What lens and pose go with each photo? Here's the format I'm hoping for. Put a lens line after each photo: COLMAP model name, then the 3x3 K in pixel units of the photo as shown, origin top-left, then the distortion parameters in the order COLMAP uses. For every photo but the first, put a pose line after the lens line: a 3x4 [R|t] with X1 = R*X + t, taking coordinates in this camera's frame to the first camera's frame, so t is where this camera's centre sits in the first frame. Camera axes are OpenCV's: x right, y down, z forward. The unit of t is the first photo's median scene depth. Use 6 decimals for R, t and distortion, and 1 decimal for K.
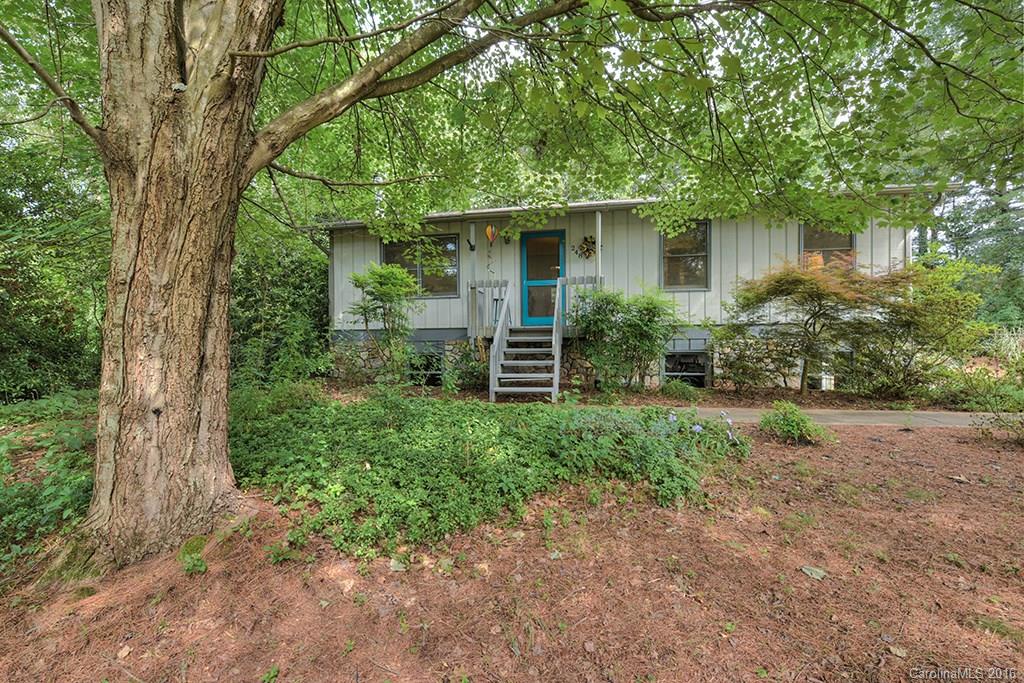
lens RADIAL K [[413.4, 0, 517.5], [0, 413.4, 348.4], [0, 0, 1]] dist [-0.015905, -0.000476]
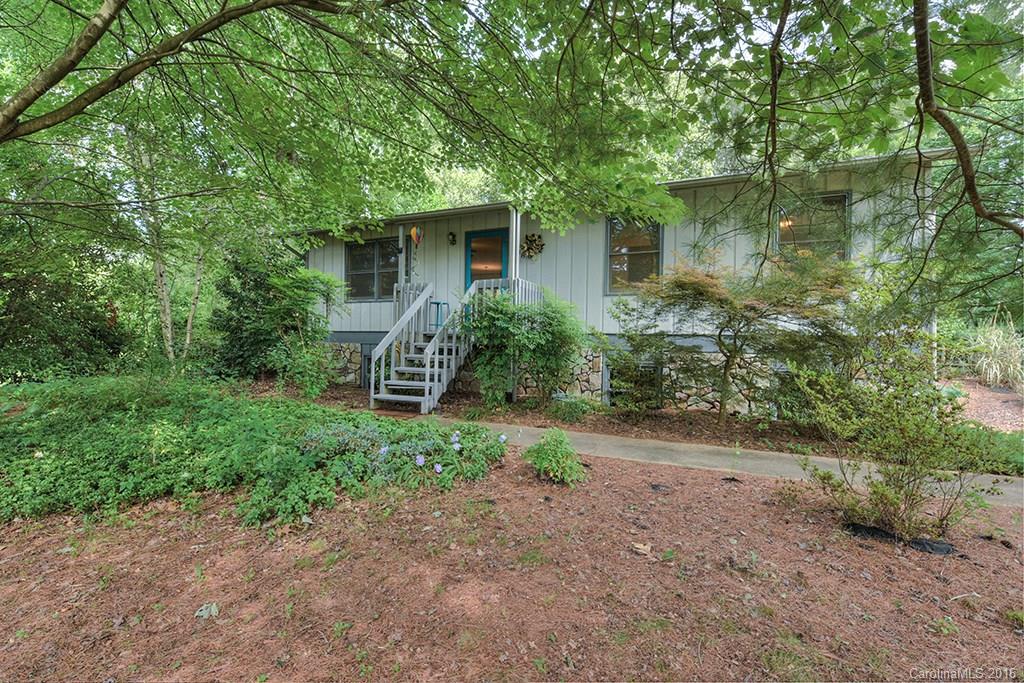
lens RADIAL K [[443.4, 0, 512.0], [0, 443.4, 341.5], [0, 0, 1]] dist [-0.000853, -0.000232]
pose [[0.969365, 0.025019, -0.244348, 0.446586], [-0.029737, 0.999435, -0.015638, -0.019401], [0.243819, 0.022426, 0.969562, 0.049805]]
